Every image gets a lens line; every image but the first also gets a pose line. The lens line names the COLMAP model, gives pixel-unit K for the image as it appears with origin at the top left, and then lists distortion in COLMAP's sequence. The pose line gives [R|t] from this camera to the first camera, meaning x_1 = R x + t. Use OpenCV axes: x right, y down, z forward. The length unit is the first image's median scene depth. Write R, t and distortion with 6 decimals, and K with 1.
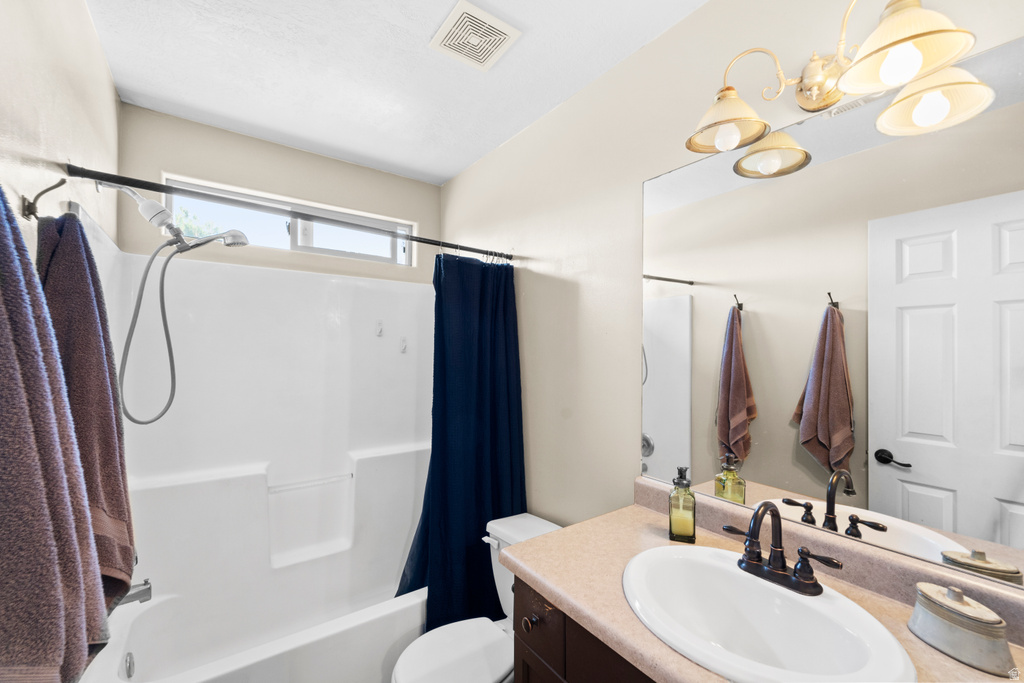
lens RADIAL K [[422.4, 0, 511.9], [0, 422.4, 336.6], [0, 0, 1]] dist [-0.000516, -0.000024]
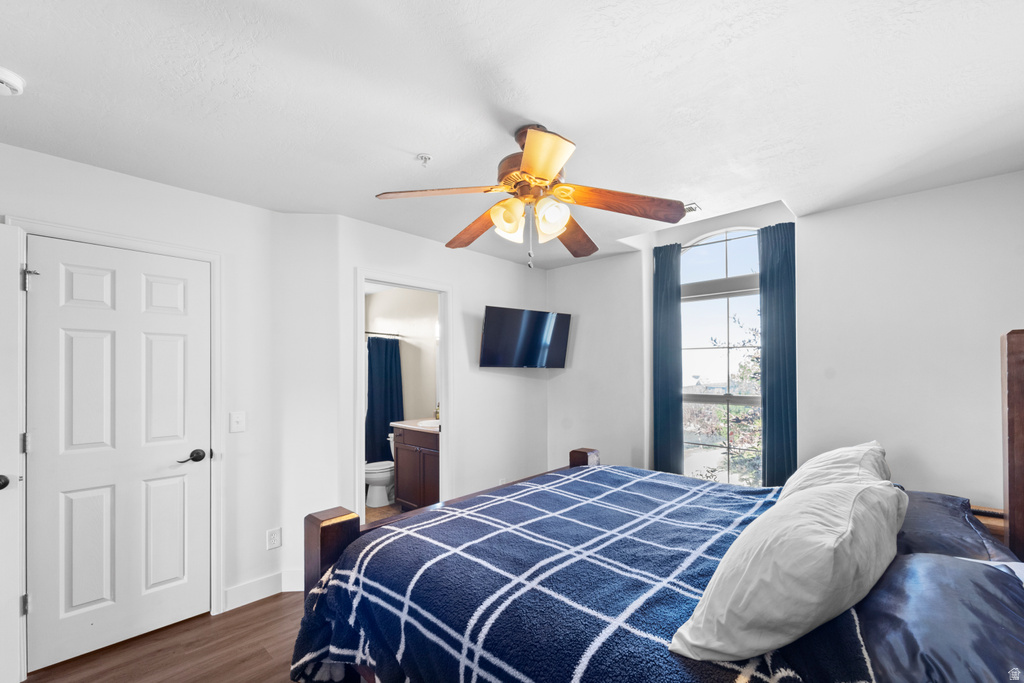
lens RADIAL K [[422.4, 0, 515.0], [0, 422.4, 370.1], [0, 0, 1]] dist [-0.000516, -0.000024]
pose [[0.967922, -0.006843, 0.251159, 0.046231], [0.008655, 0.999944, -0.006108, 0.042274], [-0.251103, 0.008086, 0.967927, -1.819456]]
